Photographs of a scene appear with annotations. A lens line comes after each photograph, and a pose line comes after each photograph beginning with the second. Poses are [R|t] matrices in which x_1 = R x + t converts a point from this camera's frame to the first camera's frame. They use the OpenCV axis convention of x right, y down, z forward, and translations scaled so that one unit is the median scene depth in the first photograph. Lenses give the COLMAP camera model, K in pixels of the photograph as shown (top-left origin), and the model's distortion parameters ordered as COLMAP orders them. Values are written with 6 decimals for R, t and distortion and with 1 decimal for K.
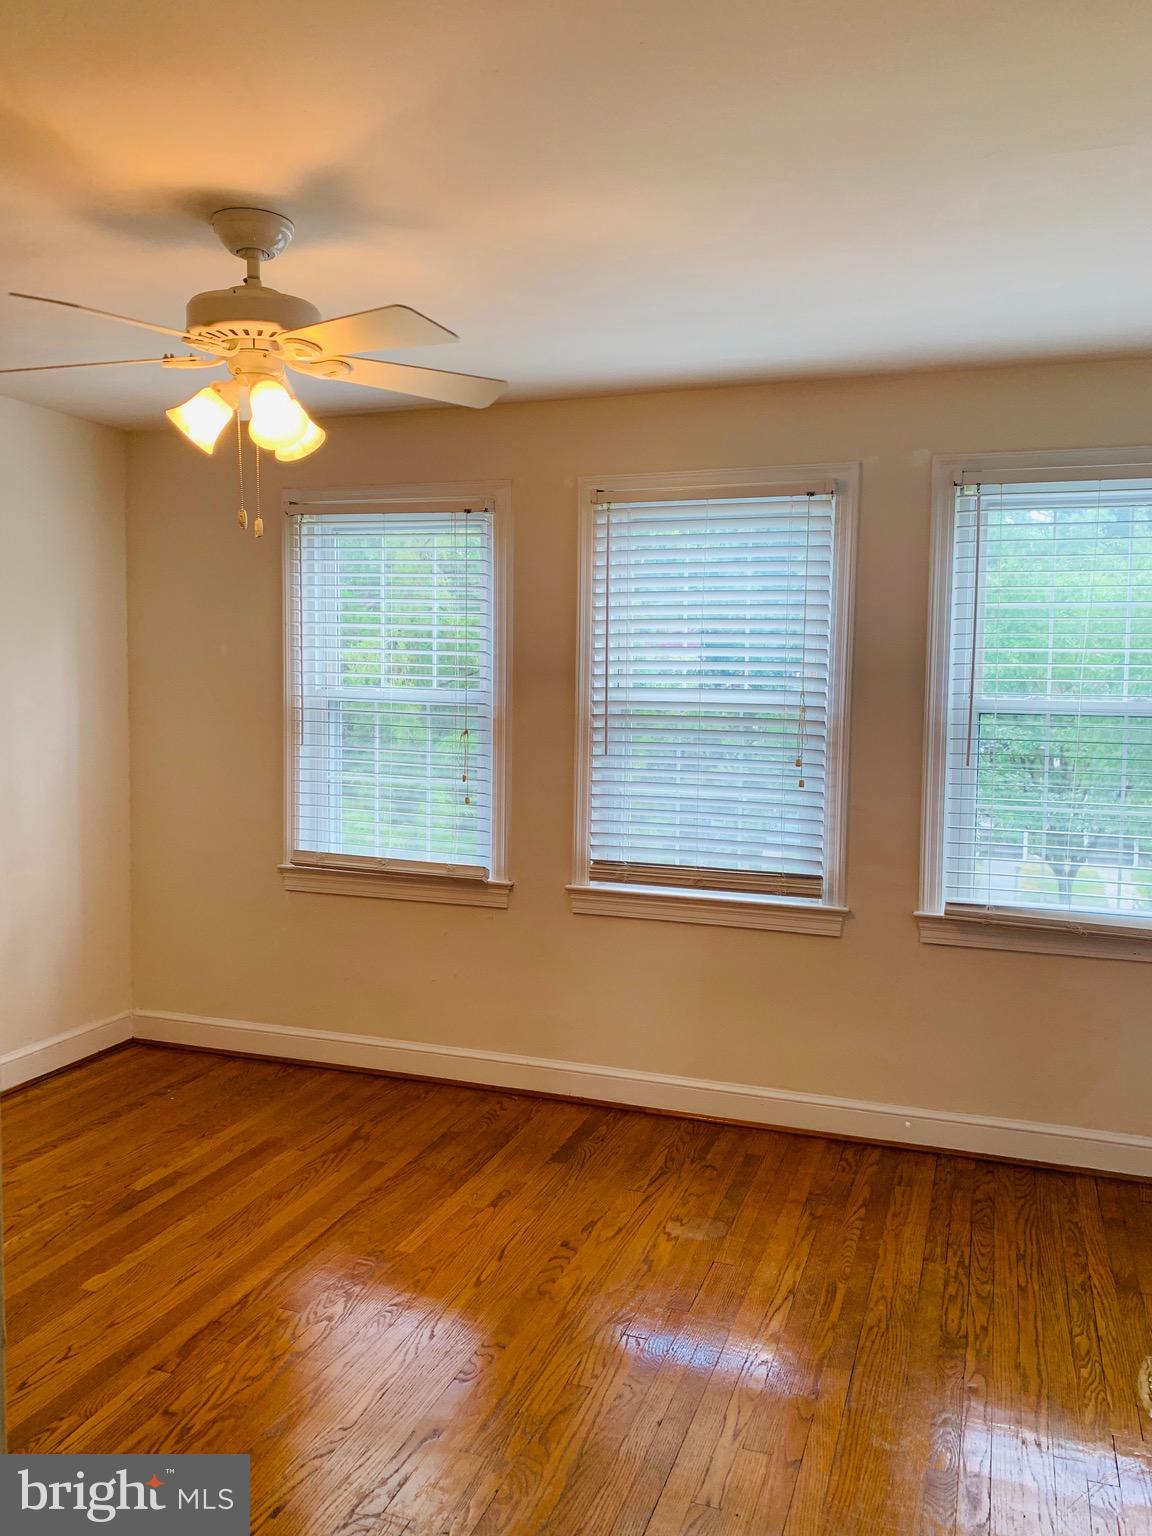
lens RADIAL K [[1199.6, 0, 577.3], [0, 1199.6, 761.9], [0, 0, 1]] dist [0.043409, -0.041928]
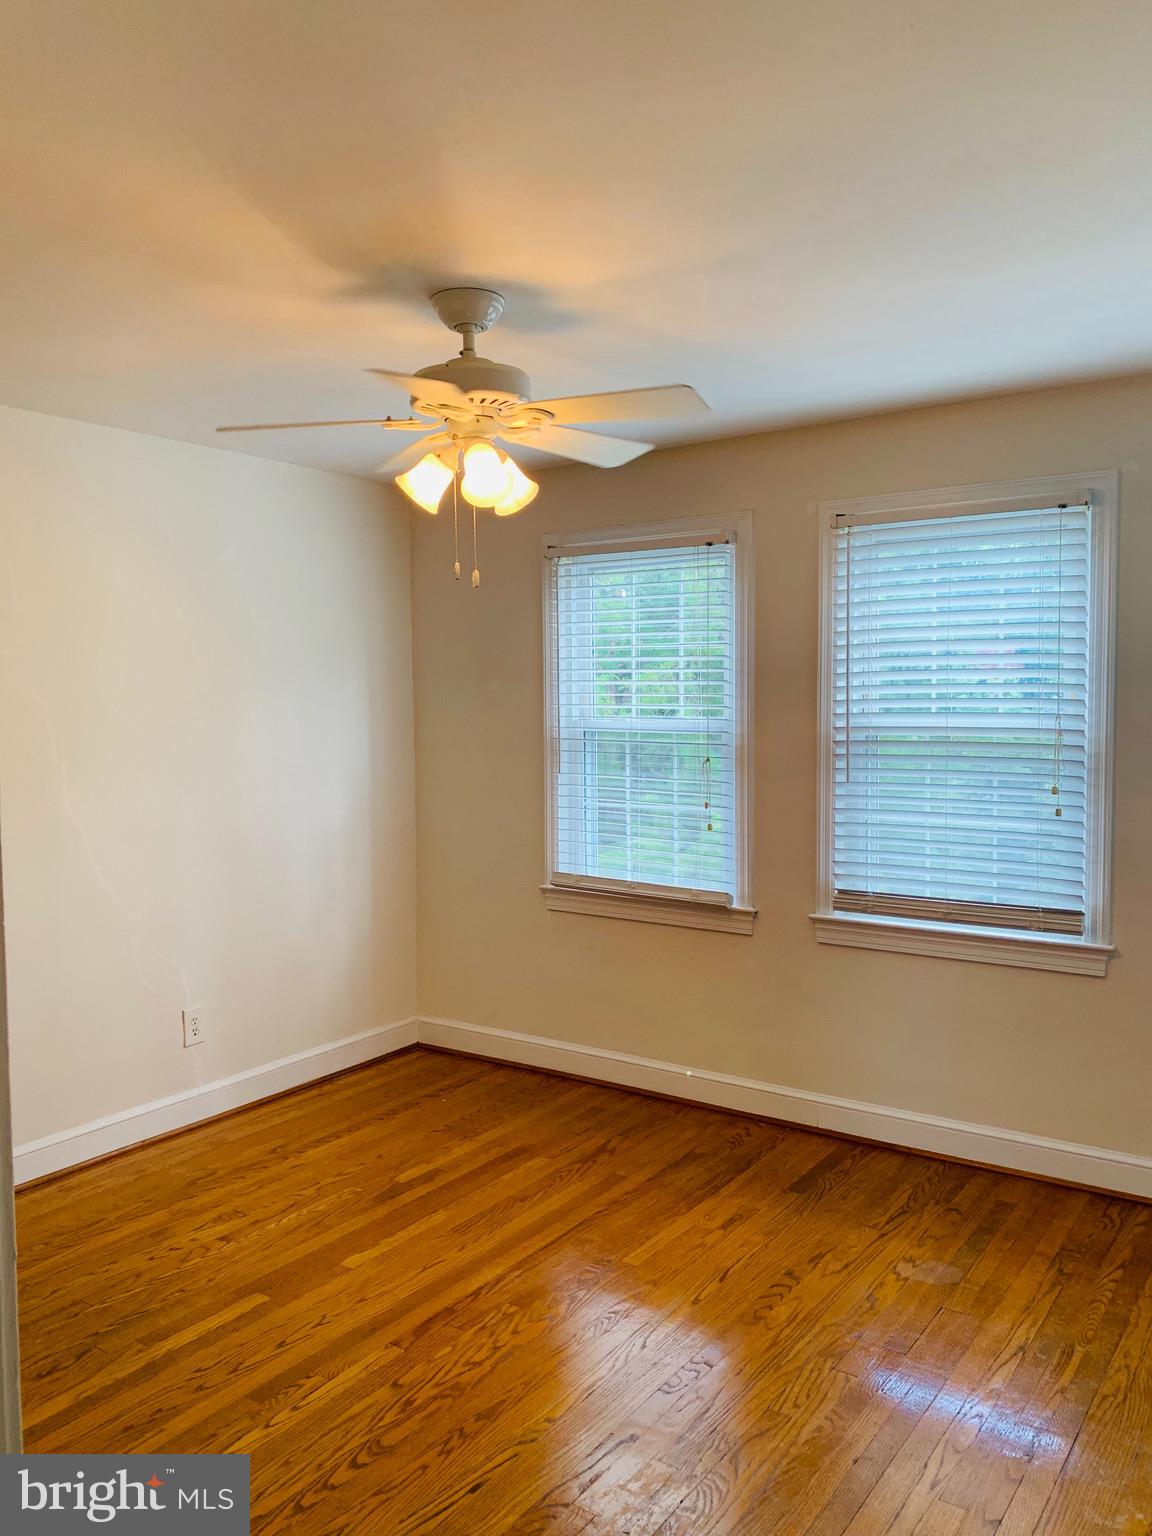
lens RADIAL K [[1199.6, 0, 570.2], [0, 1199.6, 775.2], [0, 0, 1]] dist [0.043409, -0.041928]
pose [[0.963563, -0.005270, -0.267431, 0.076381], [0.003432, 0.999967, -0.007340, -0.006021], [0.267461, 0.006155, 0.963549, -0.014788]]
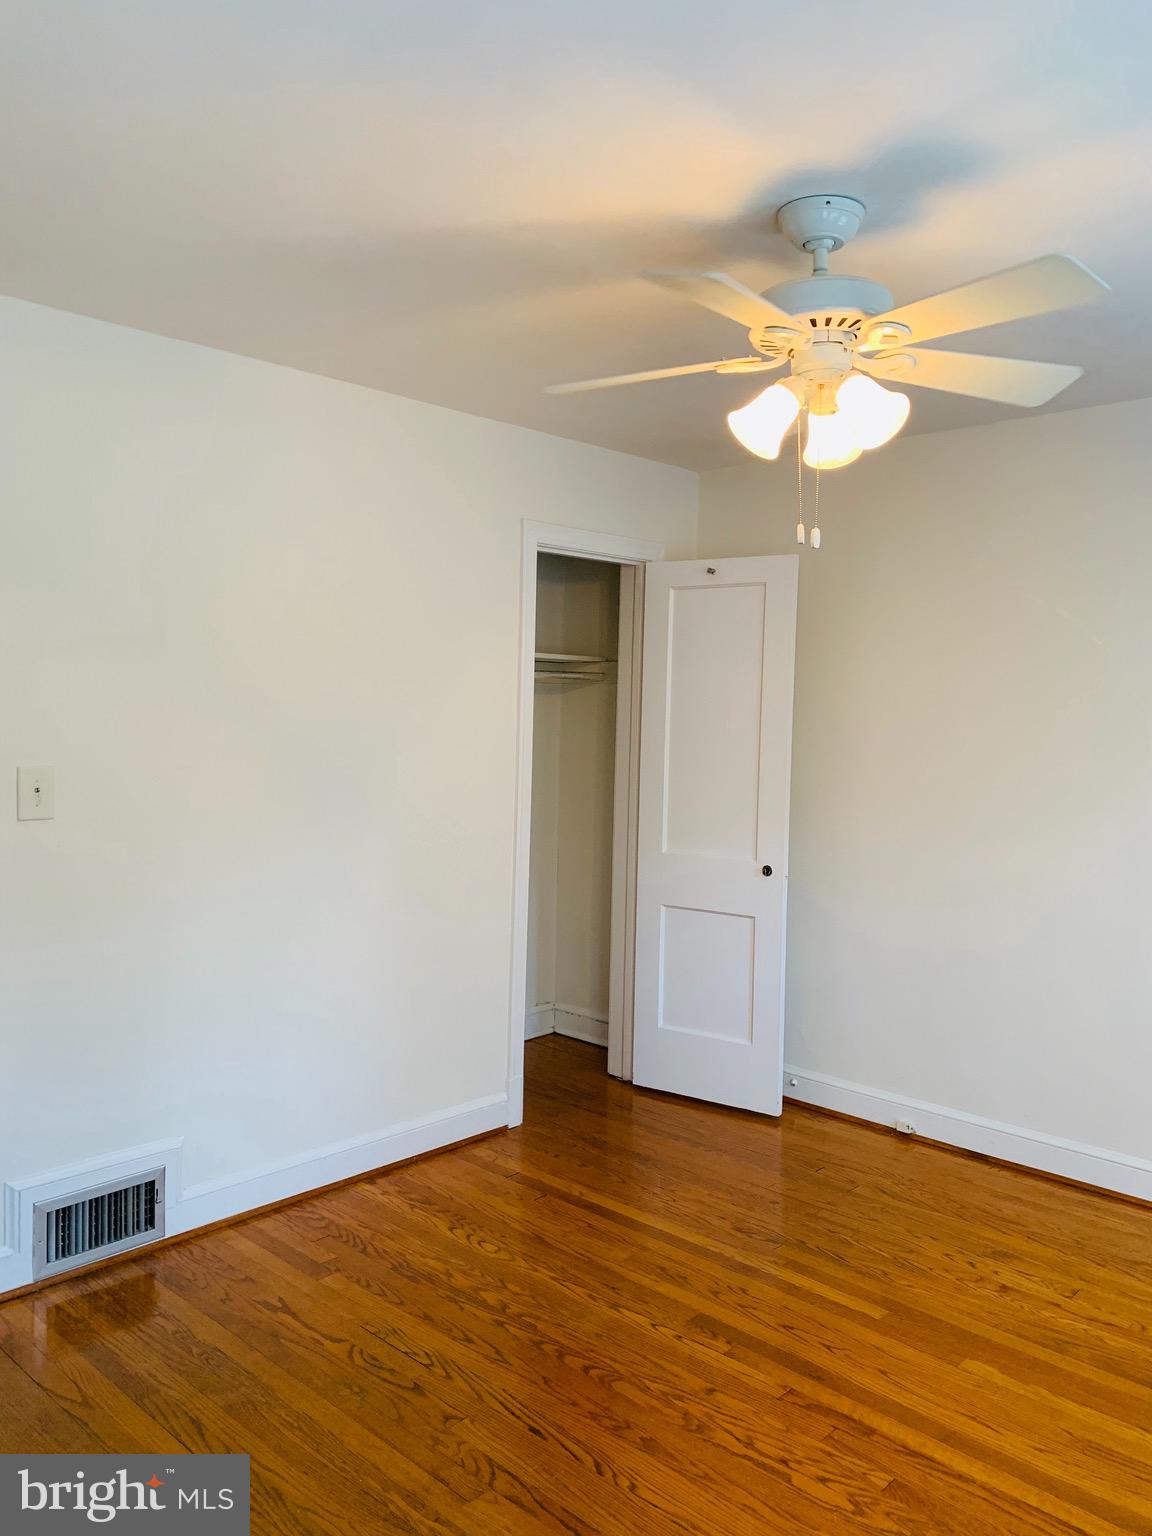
lens RADIAL K [[1199.6, 0, 582.6], [0, 1199.6, 765.5], [0, 0, 1]] dist [0.043409, -0.041928]
pose [[-0.401868, 0.023023, -0.915408, 0.457390], [-0.091648, 0.993653, 0.065225, -0.046510], [0.911100, 0.110107, -0.397208, 0.861864]]
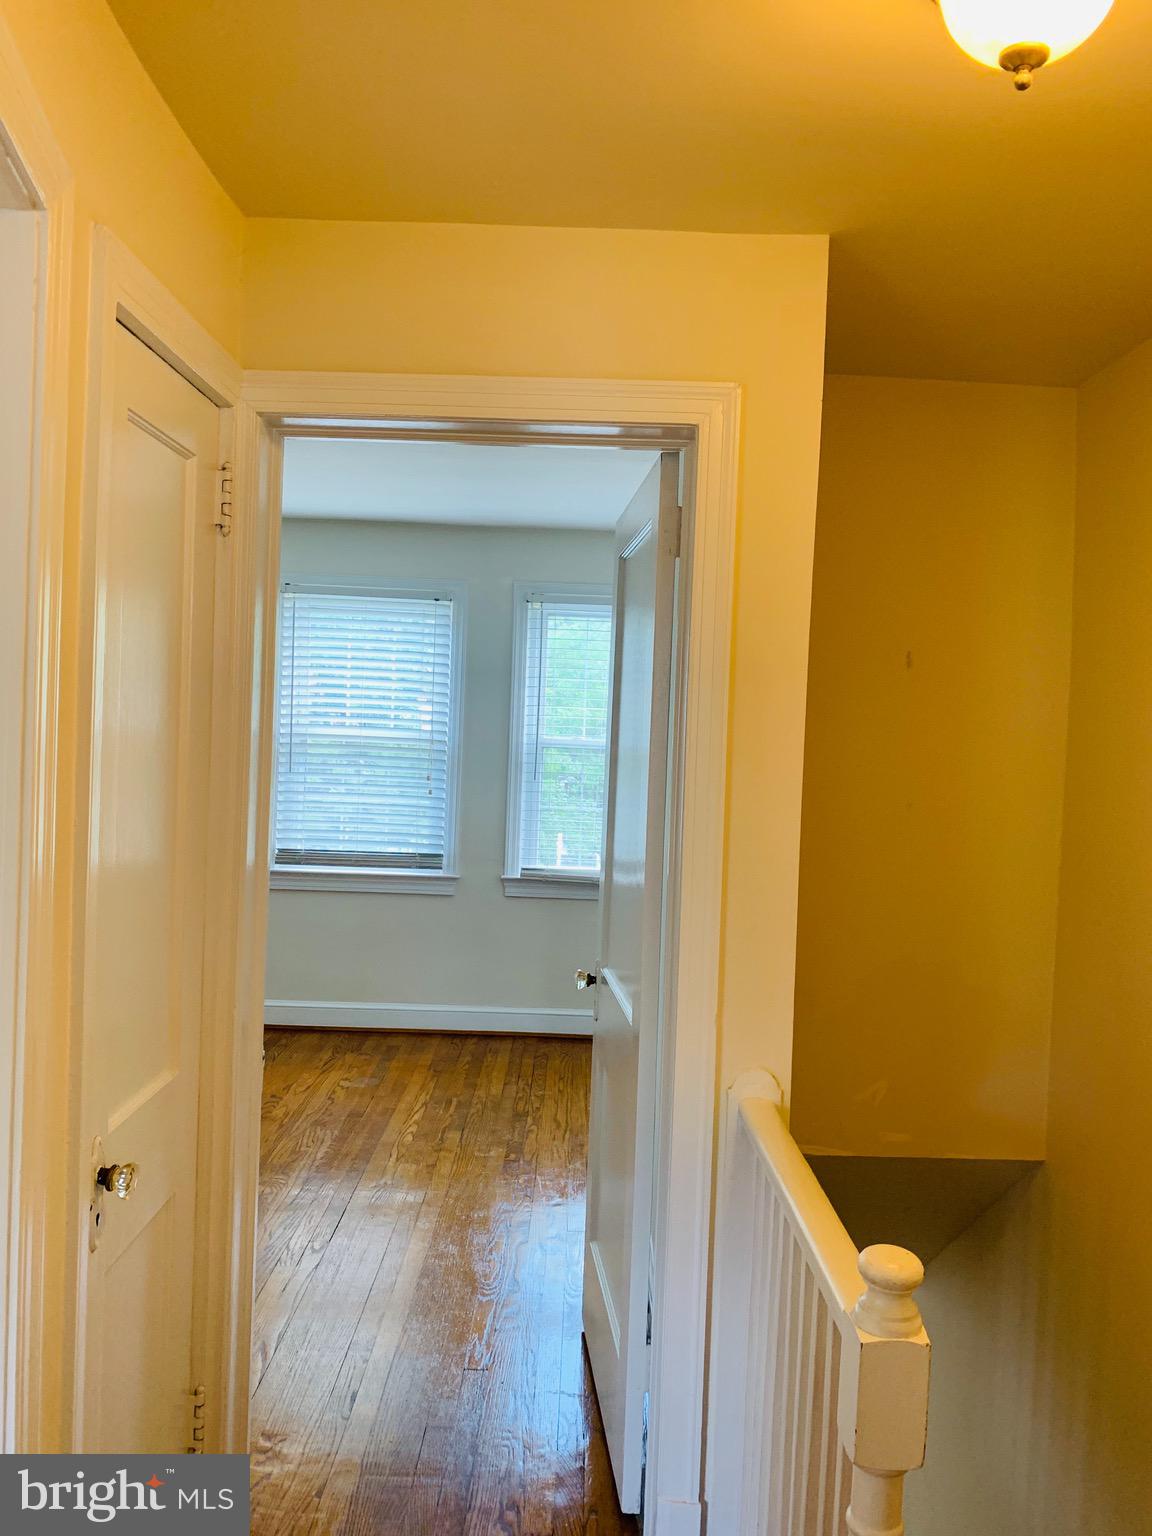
lens RADIAL K [[1199.6, 0, 589.1], [0, 1199.6, 762.4], [0, 0, 1]] dist [0.043409, -0.041928]
pose [[0.941133, 0.015182, 0.337696, -0.136117], [-0.004592, 0.999473, -0.032135, 0.029613], [-0.338006, 0.028693, 0.940706, -0.490333]]
